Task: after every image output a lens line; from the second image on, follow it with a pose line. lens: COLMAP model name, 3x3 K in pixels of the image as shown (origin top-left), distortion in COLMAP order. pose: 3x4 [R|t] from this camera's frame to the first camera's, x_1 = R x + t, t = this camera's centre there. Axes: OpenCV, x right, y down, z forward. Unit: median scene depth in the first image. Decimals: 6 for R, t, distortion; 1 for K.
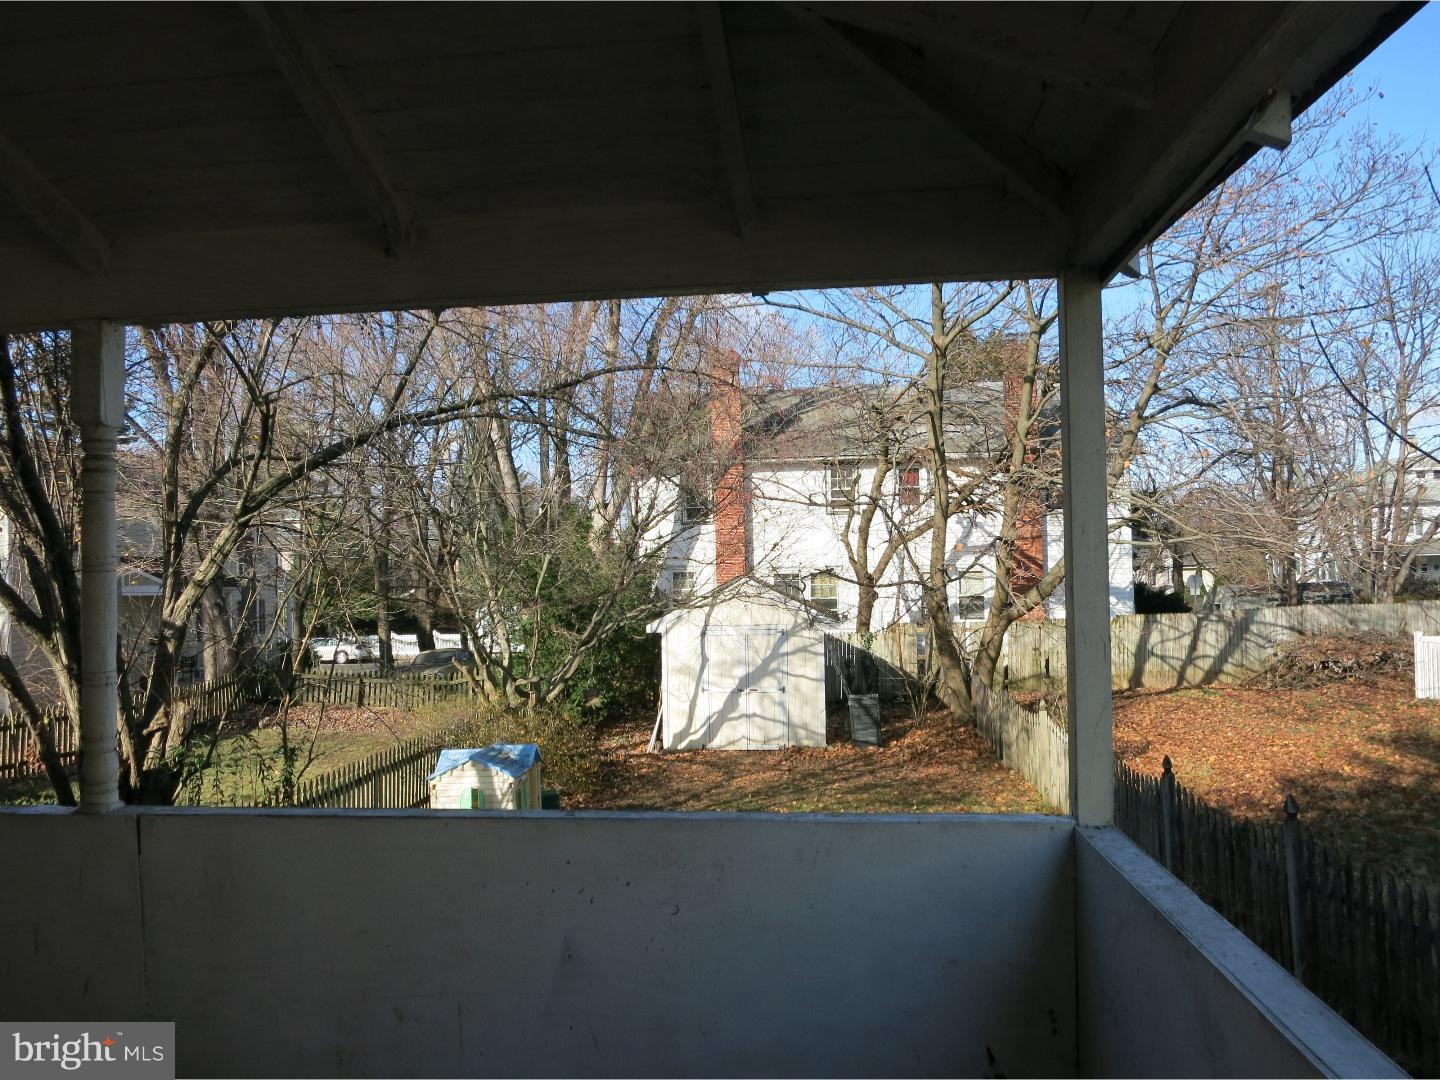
lens RADIAL K [[1025.6, 0, 720.0], [0, 1025.6, 540.0], [0, 0, 1]] dist [-0.030881, -0.001256]
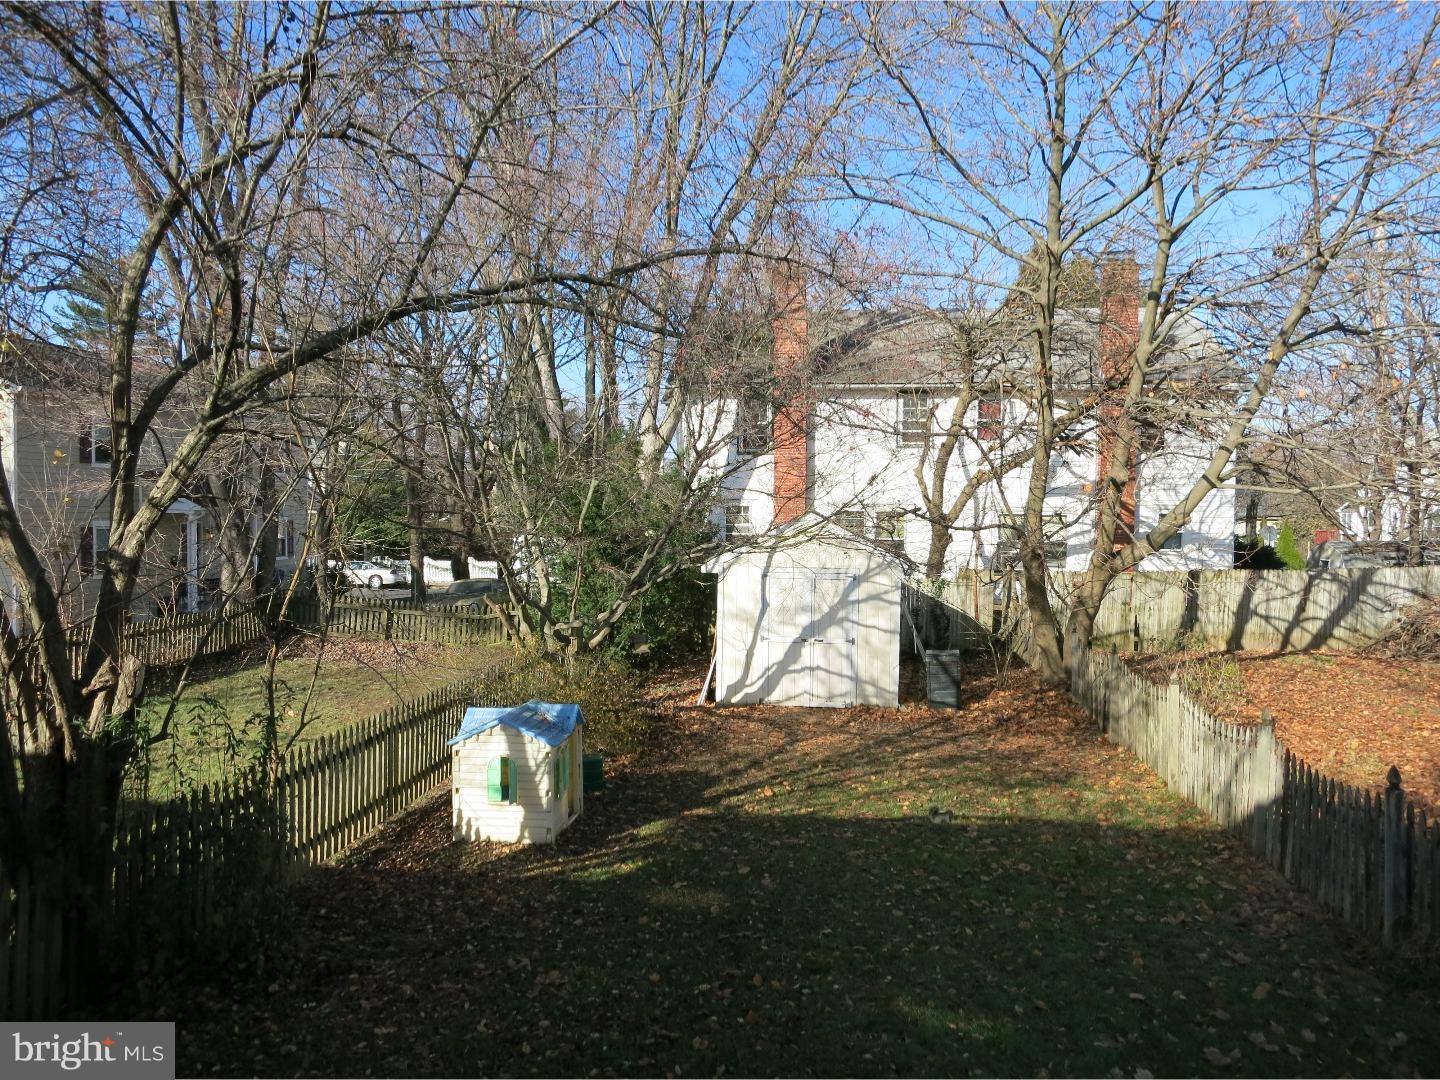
lens RADIAL K [[1025.6, 0, 720.0], [0, 1025.6, 540.0], [0, 0, 1]] dist [-0.030881, -0.001256]
pose [[0.998777, 0.033665, -0.036211, -0.023686], [-0.031233, 0.997347, 0.065758, 0.002903], [0.038328, -0.064547, 0.997178, 0.110252]]
